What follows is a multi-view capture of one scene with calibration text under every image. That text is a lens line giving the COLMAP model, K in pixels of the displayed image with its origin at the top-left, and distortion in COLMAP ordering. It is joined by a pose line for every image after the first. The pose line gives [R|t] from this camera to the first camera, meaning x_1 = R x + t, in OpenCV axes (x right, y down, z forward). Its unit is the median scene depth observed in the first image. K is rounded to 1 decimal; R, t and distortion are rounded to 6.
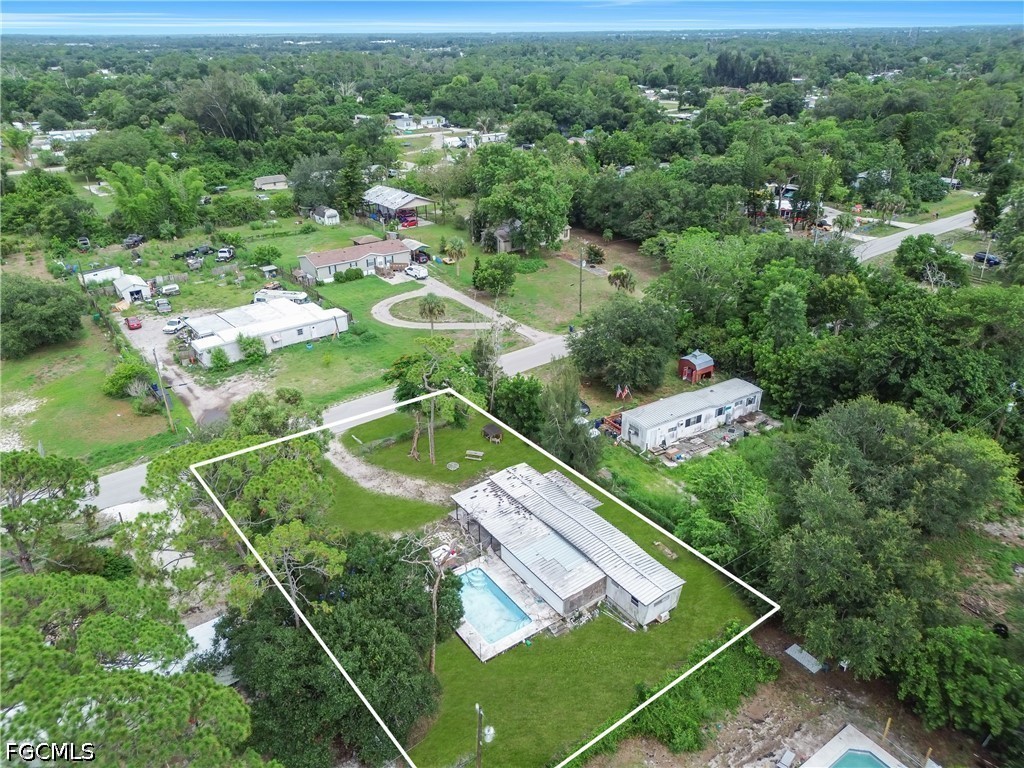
lens RADIAL K [[718.0, 0, 512.0], [0, 718.0, 384.0], [0, 0, 1]] dist [0.058454, -0.062408]
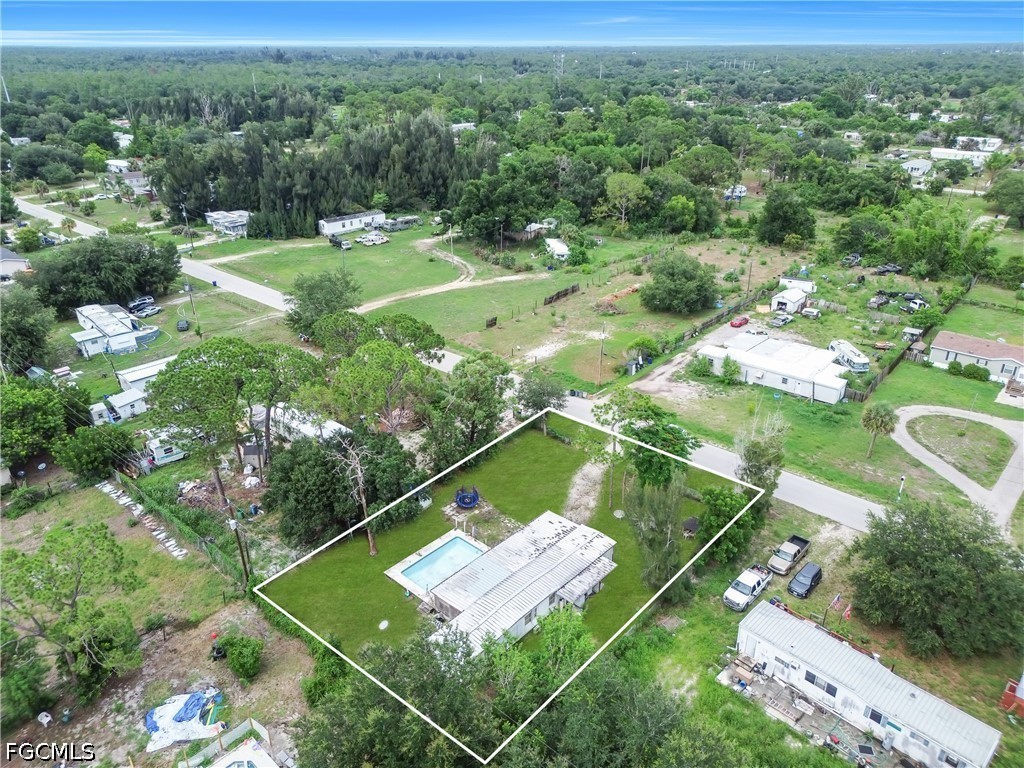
lens RADIAL K [[718.0, 0, 512.0], [0, 718.0, 384.0], [0, 0, 1]] dist [0.058454, -0.062408]
pose [[0.212068, 0.420449, -0.882185, 0.667684], [-0.427691, 0.851606, 0.303063, -0.272032], [0.878697, 0.313032, 0.360420, 0.388082]]
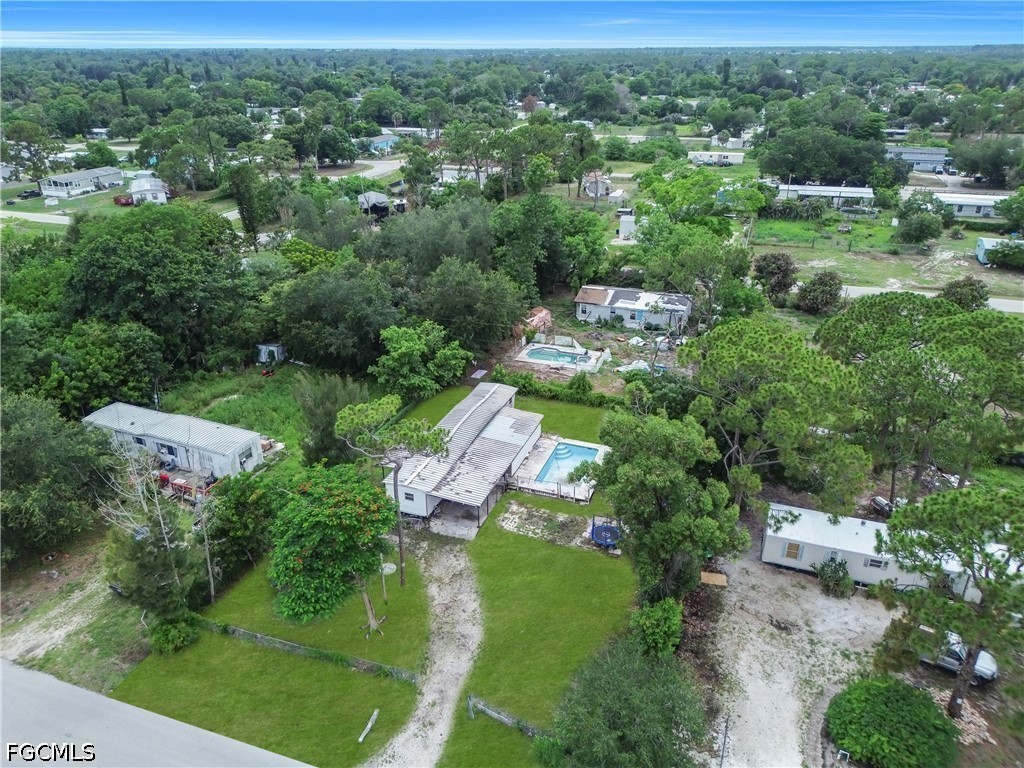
lens RADIAL K [[718.0, 0, 512.0], [0, 718.0, 384.0], [0, 0, 1]] dist [0.058454, -0.062408]
pose [[-0.562550, -0.342942, 0.752282, -0.566784], [0.366713, 0.712006, 0.598807, -0.358945], [-0.740985, 0.612730, -0.274777, 0.907591]]
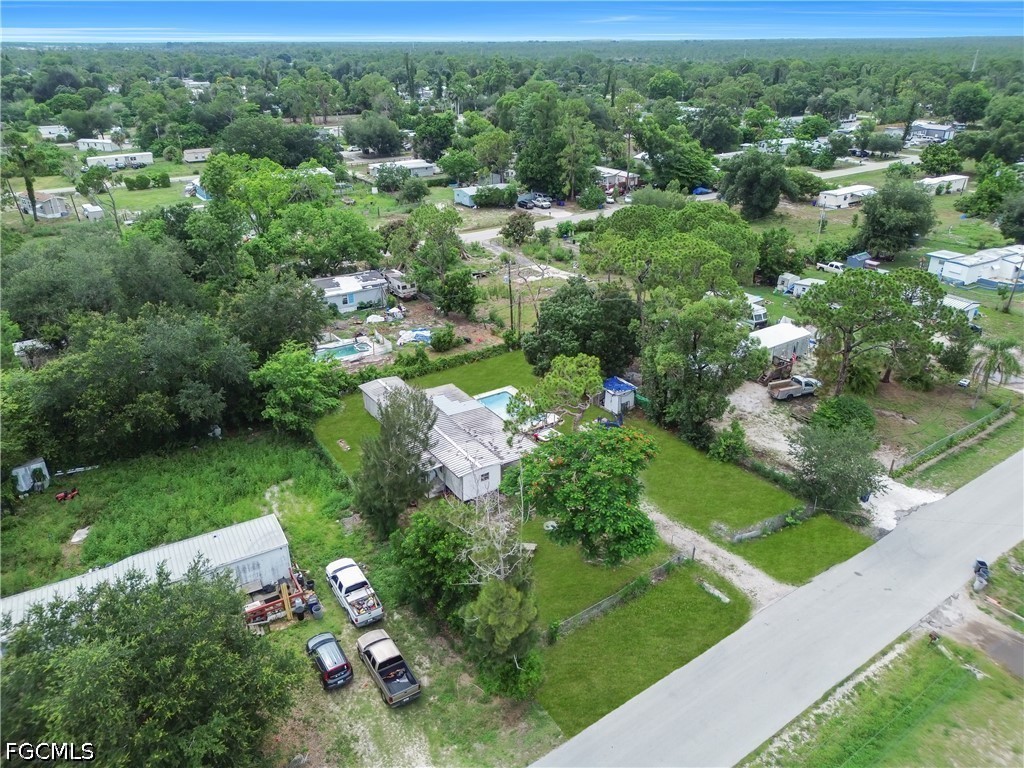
lens RADIAL K [[718.0, 0, 512.0], [0, 718.0, 384.0], [0, 0, 1]] dist [0.058454, -0.062408]
pose [[-0.999471, -0.004669, 0.032197, -0.059201], [0.022222, 0.624864, 0.780418, -0.514994], [-0.023762, 0.780720, -0.624429, 1.236208]]
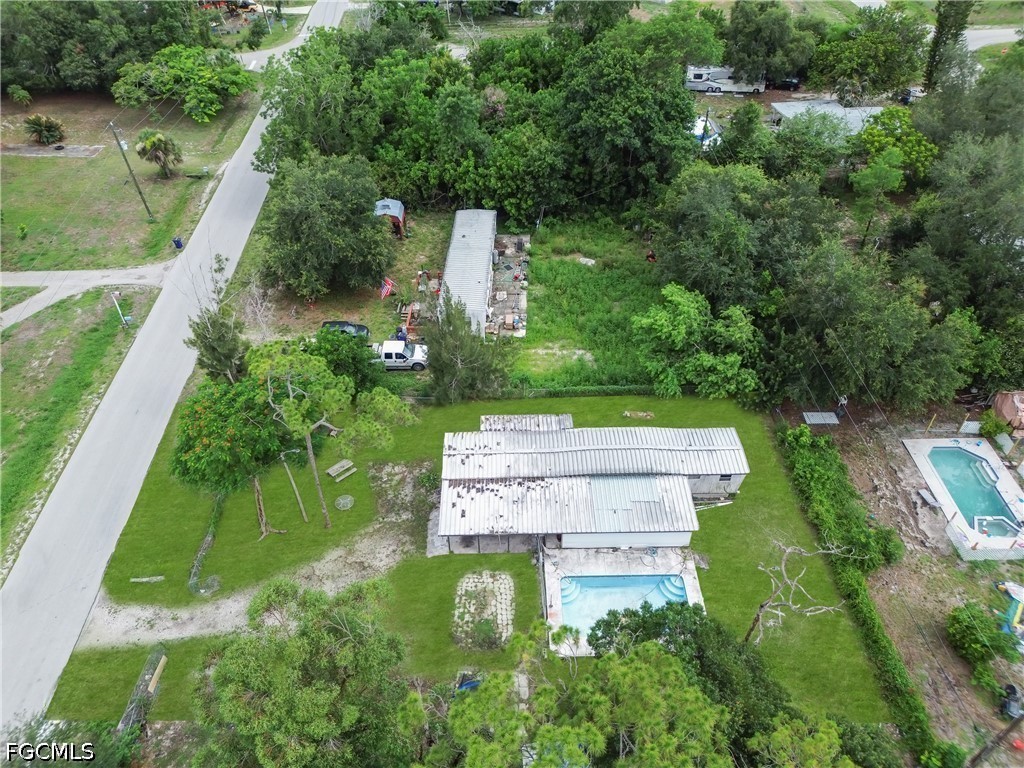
lens RADIAL K [[718.0, 0, 512.0], [0, 718.0, 384.0], [0, 0, 1]] dist [0.058454, -0.062408]
pose [[0.564289, -0.555921, 0.610353, -0.313920], [0.368592, 0.831176, 0.416276, -0.182531], [-0.738727, -0.009929, 0.673931, 0.395531]]
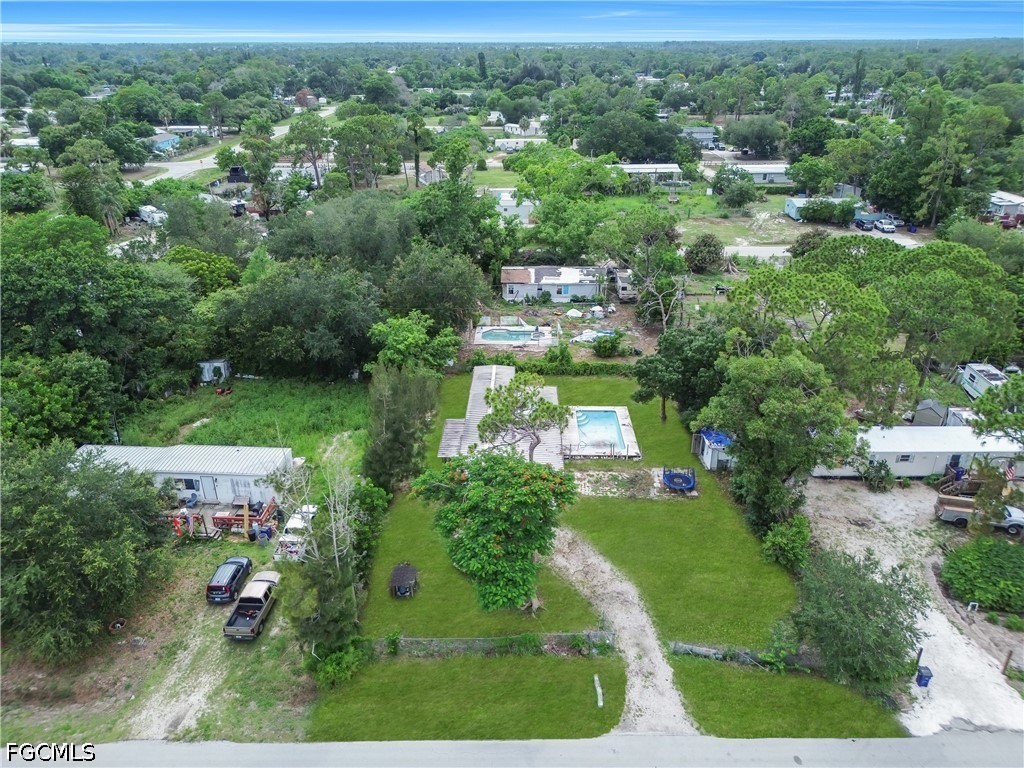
lens RADIAL K [[718.0, 0, 512.0], [0, 718.0, 384.0], [0, 0, 1]] dist [0.058454, -0.062408]
pose [[-0.805407, -0.246532, 0.539019, -0.385229], [0.266210, 0.662057, 0.700580, -0.439644], [-0.529577, 0.707745, -0.467596, 1.105579]]
